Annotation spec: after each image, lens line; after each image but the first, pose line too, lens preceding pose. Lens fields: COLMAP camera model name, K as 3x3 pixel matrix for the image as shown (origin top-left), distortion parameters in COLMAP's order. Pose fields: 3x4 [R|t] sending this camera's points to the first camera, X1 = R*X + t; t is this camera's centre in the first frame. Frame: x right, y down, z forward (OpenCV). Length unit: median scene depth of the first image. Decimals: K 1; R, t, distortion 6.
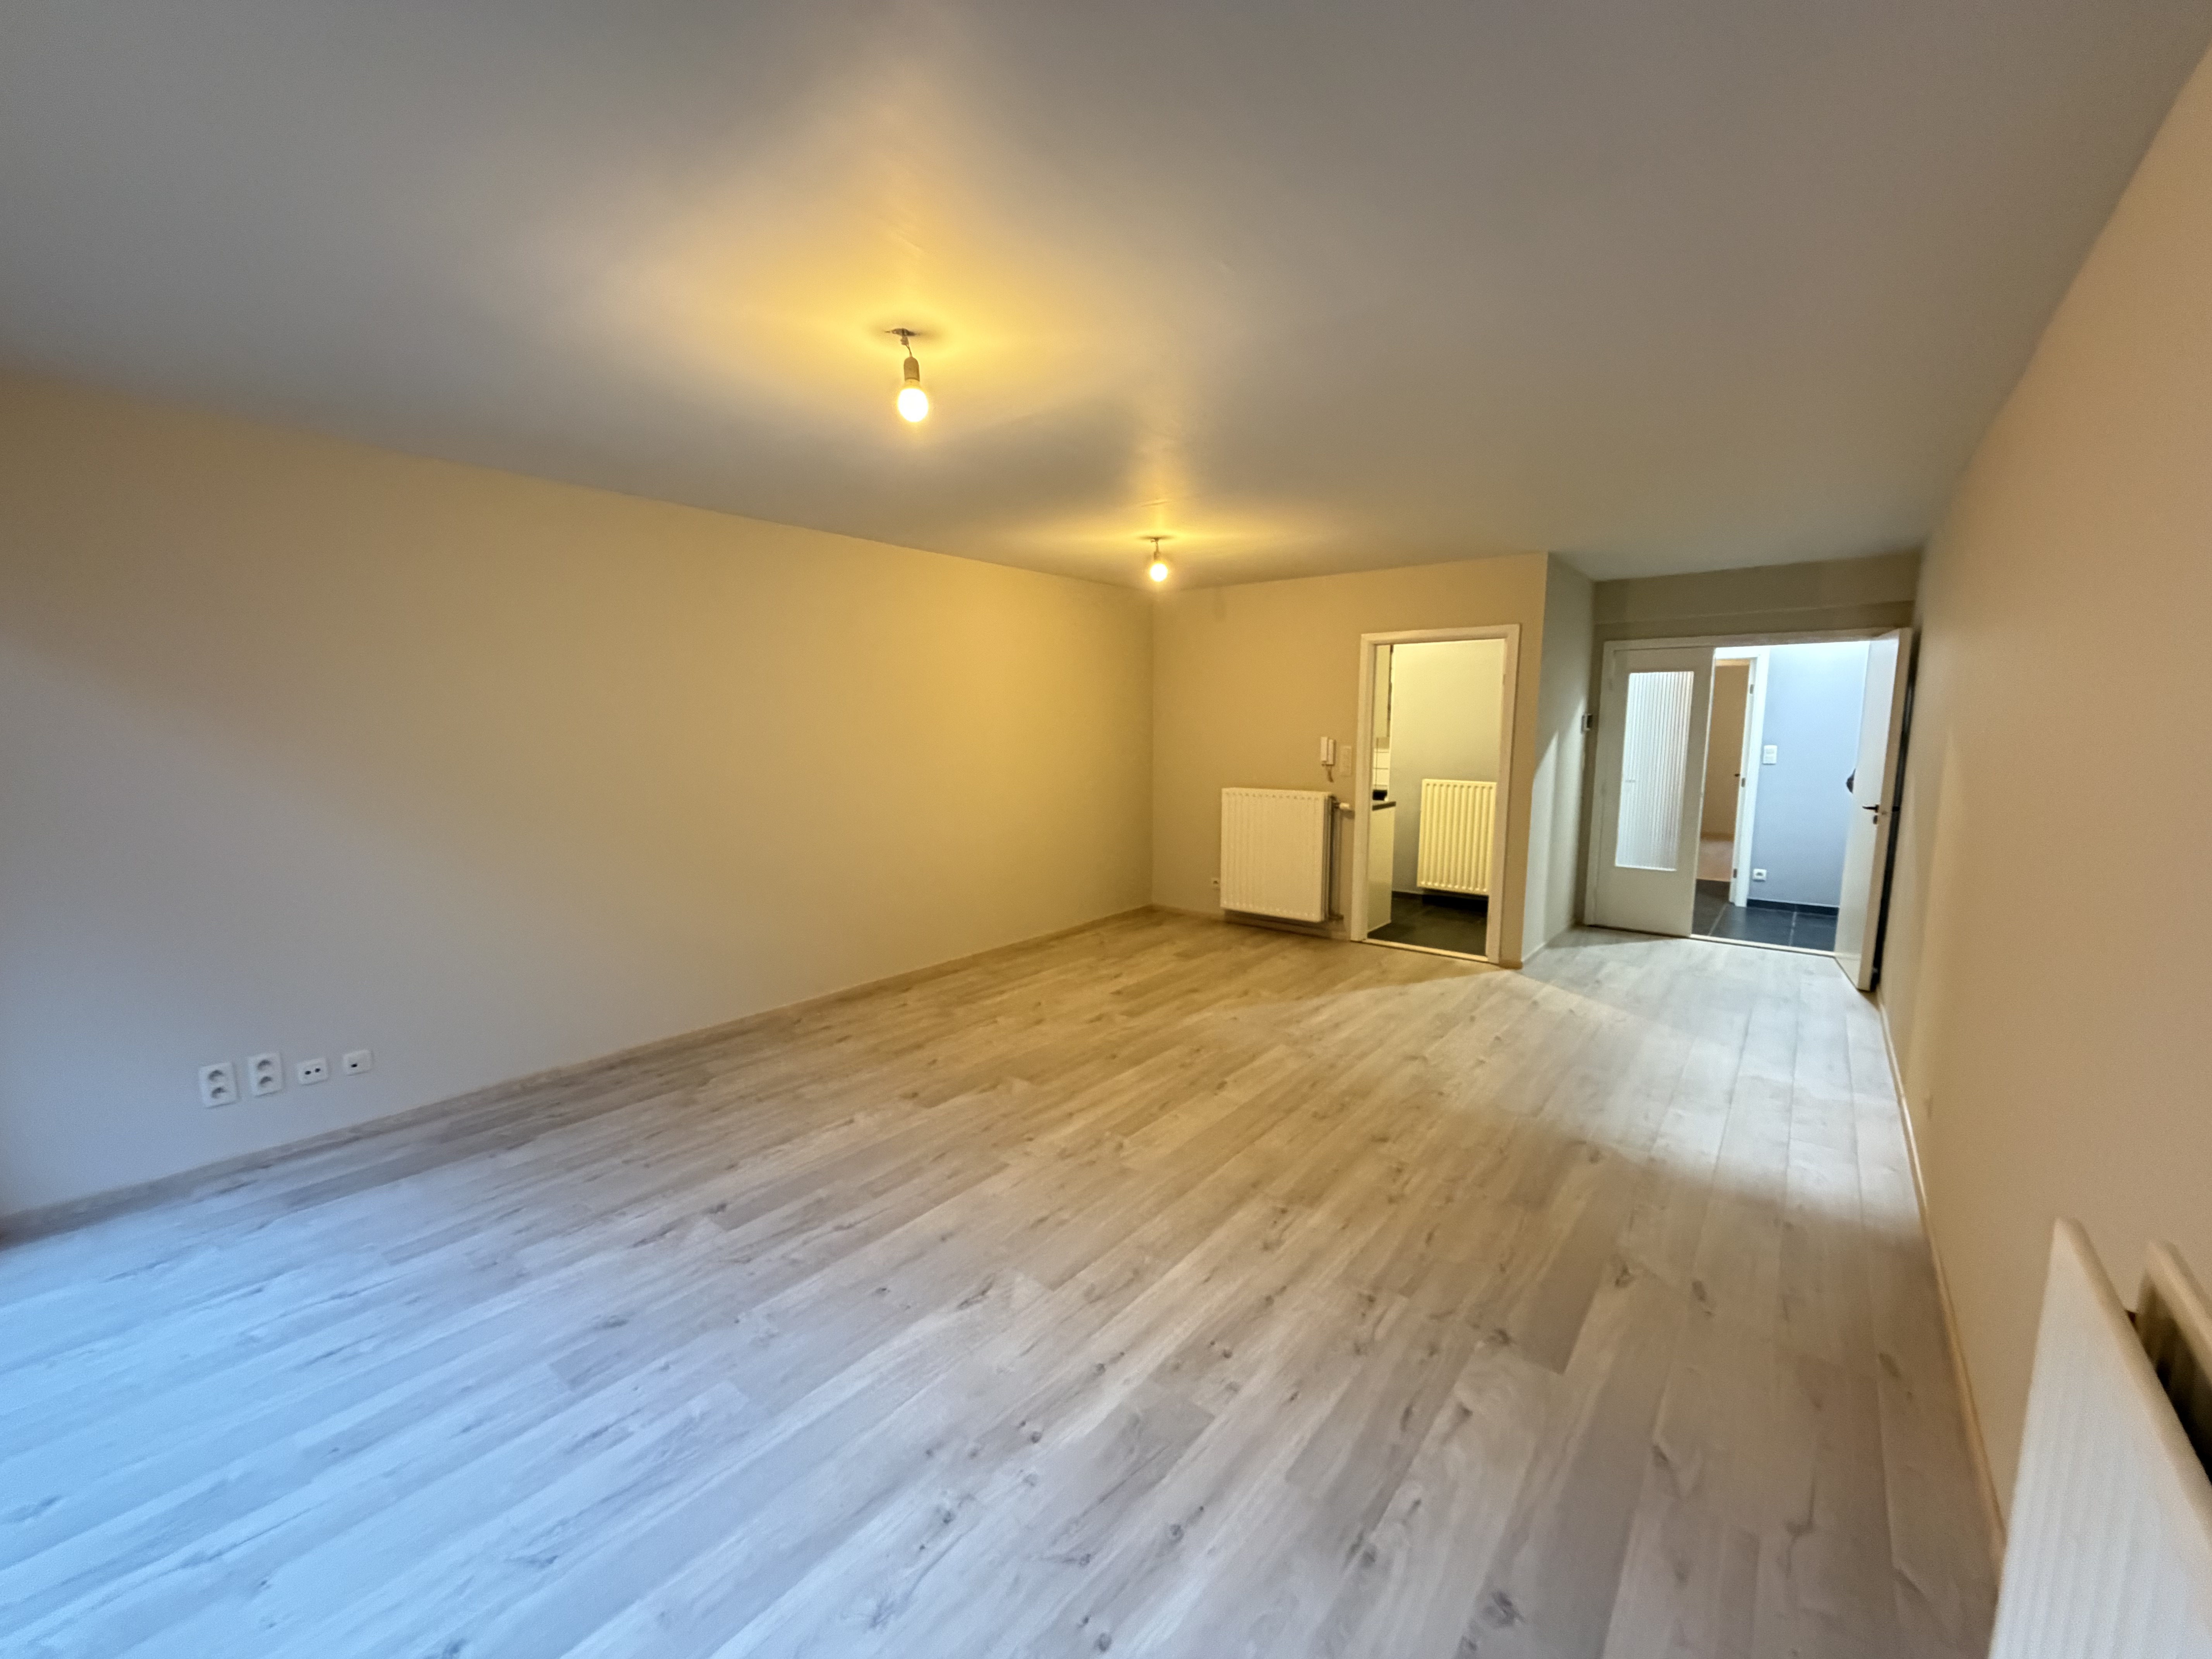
lens RADIAL K [[880.7, 0, 1099.2], [0, 880.7, 836.6], [0, 0, 1]] dist [0.000895, 0.000126]
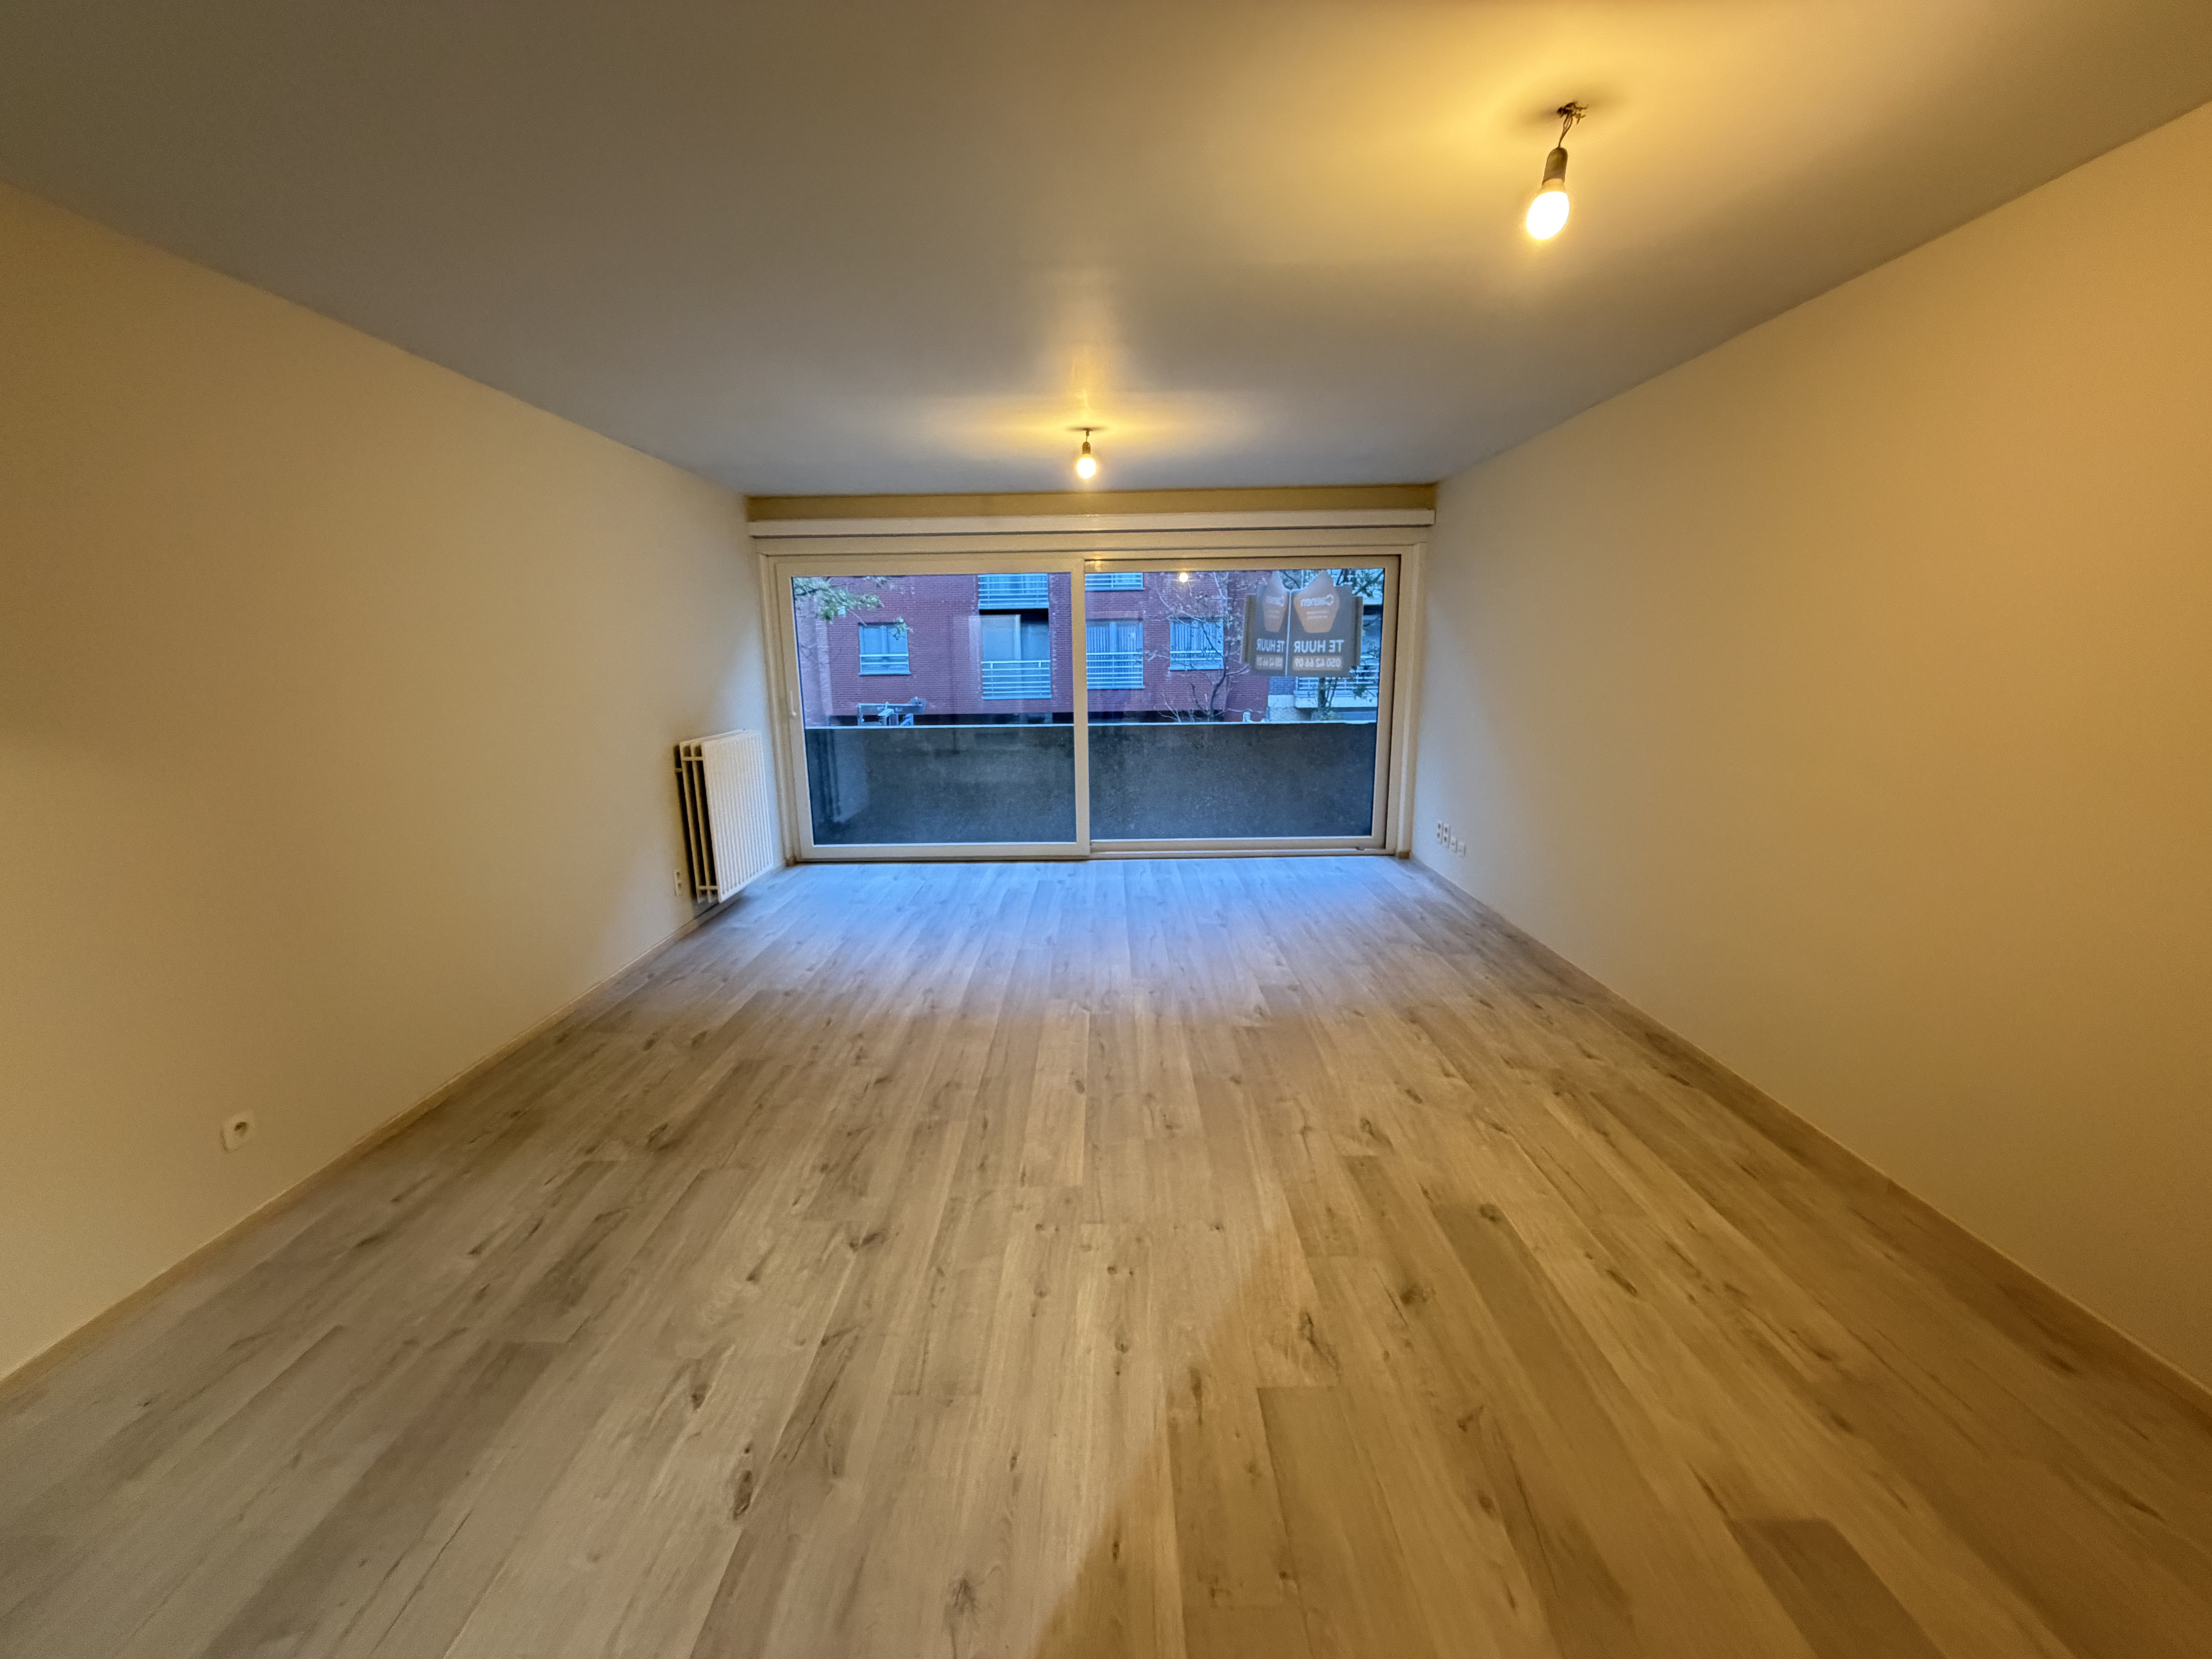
lens RADIAL K [[880.7, 0, 1098.3], [0, 880.7, 831.2], [0, 0, 1]] dist [0.000895, 0.000126]
pose [[-0.780886, 0.140384, -0.608695, 0.617498], [-0.064045, 0.951294, 0.301560, -0.206147], [0.621382, 0.274468, -0.733861, 1.604638]]
